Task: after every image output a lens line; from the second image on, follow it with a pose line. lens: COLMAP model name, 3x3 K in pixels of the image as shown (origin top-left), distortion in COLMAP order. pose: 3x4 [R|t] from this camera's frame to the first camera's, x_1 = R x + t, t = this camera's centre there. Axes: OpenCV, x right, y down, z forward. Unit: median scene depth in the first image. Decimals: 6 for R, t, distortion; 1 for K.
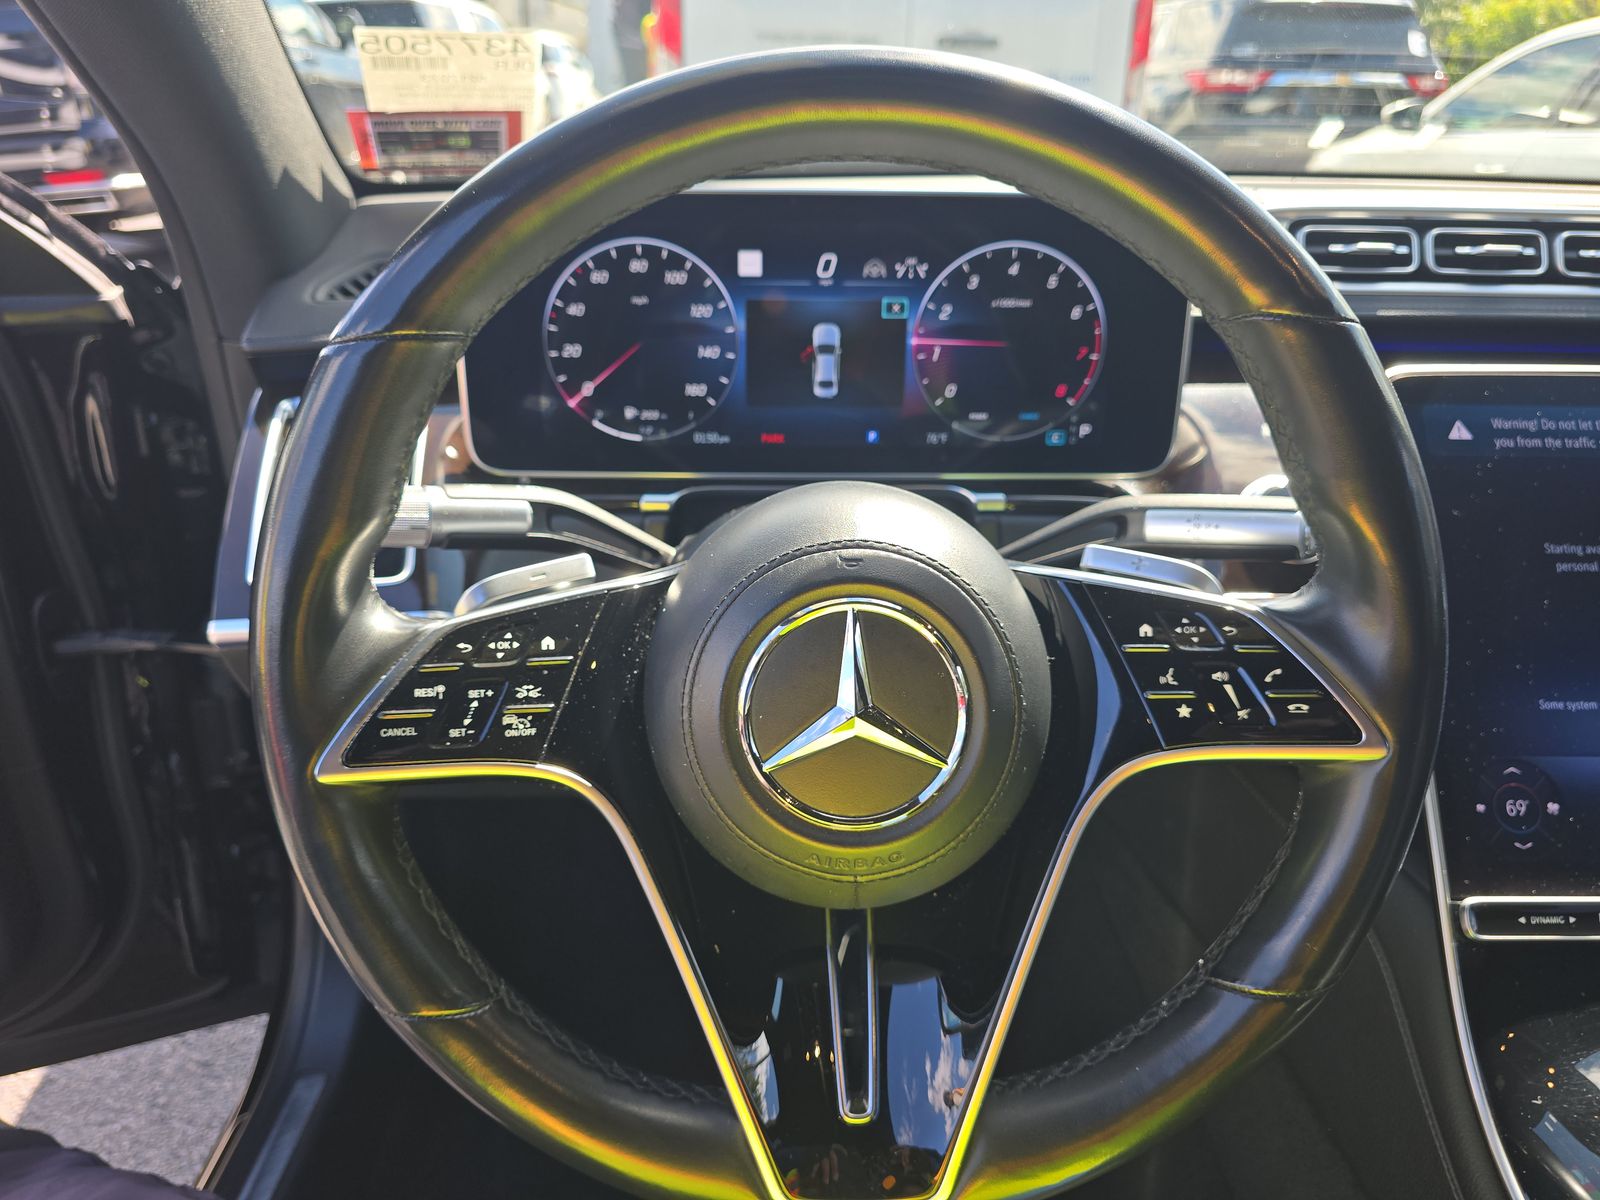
lens RADIAL K [[1100.2, 0, 811.2], [0, 1100.2, 603.6], [0, 0, 1]] dist [0.018522, -0.025896]
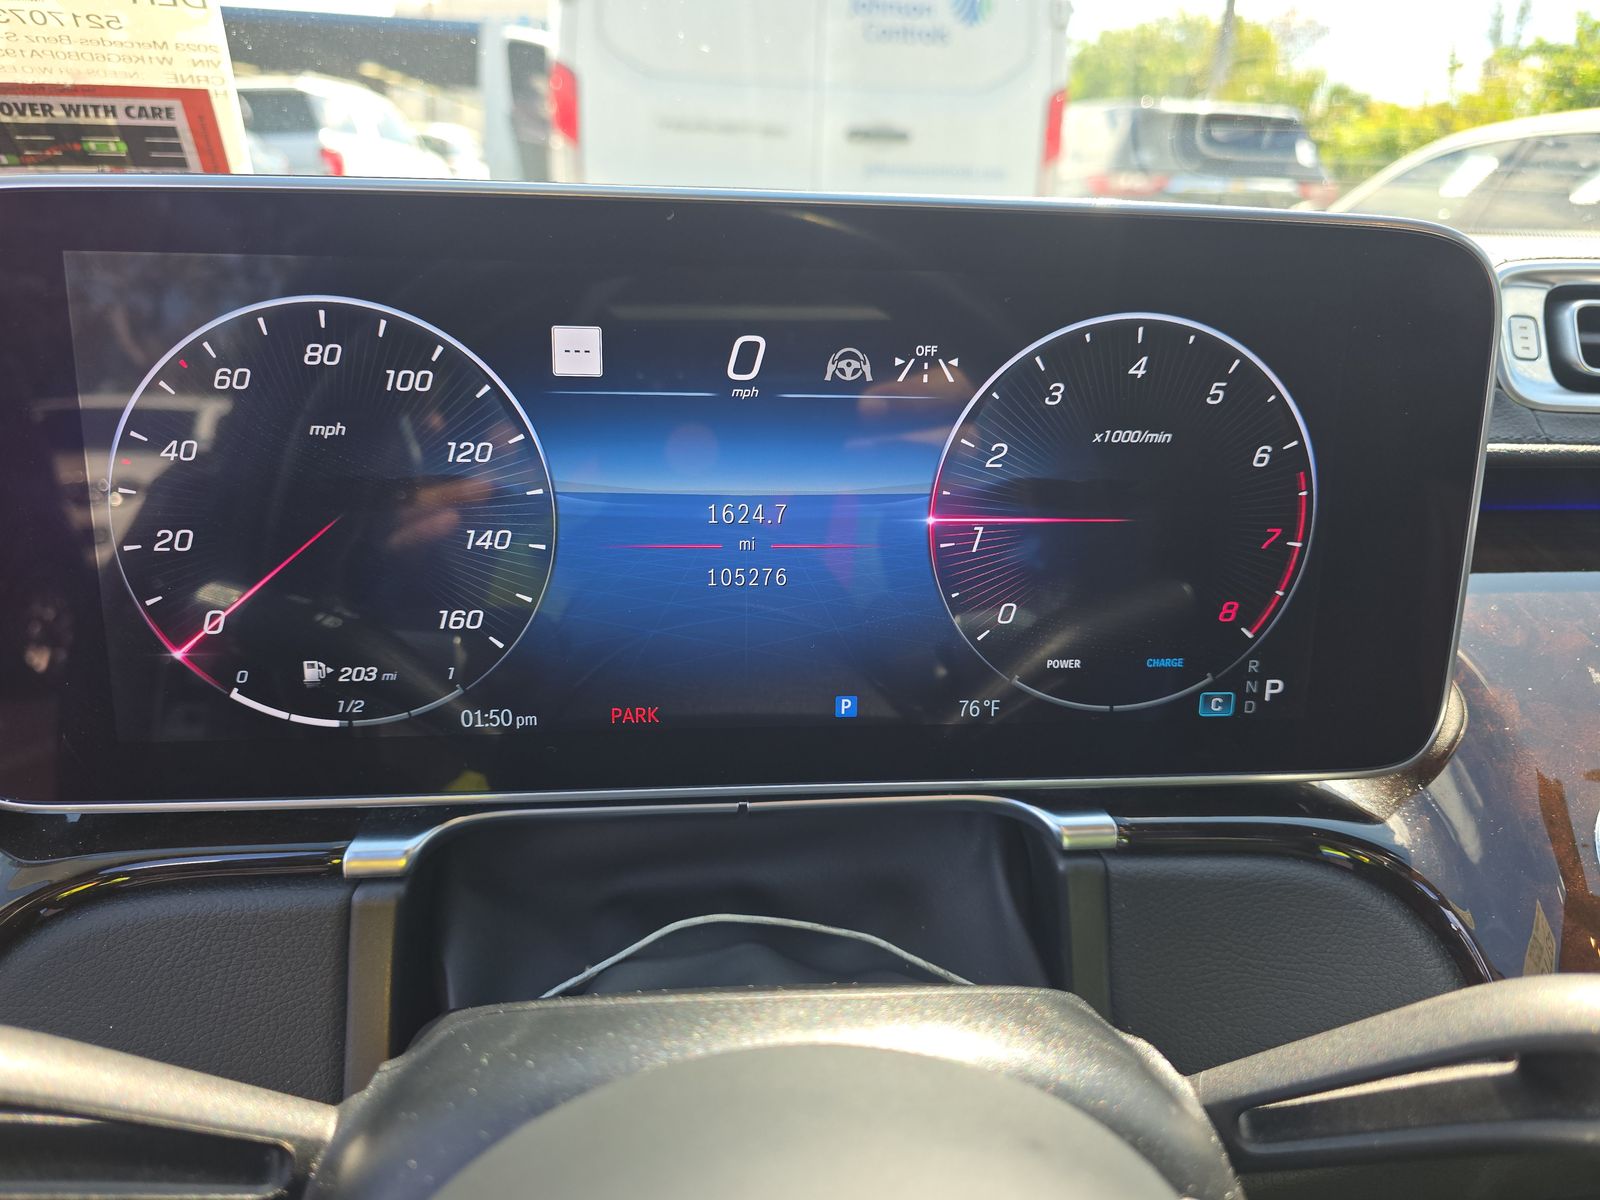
lens RADIAL K [[1100.2, 0, 794.7], [0, 1100.2, 587.6], [0, 0, 1]] dist [0.018522, -0.025896]
pose [[0.997516, -0.006677, 0.070129, 0.001190], [0.013297, 0.995450, -0.094349, -0.163735], [-0.069180, 0.095047, 0.993066, 0.539821]]
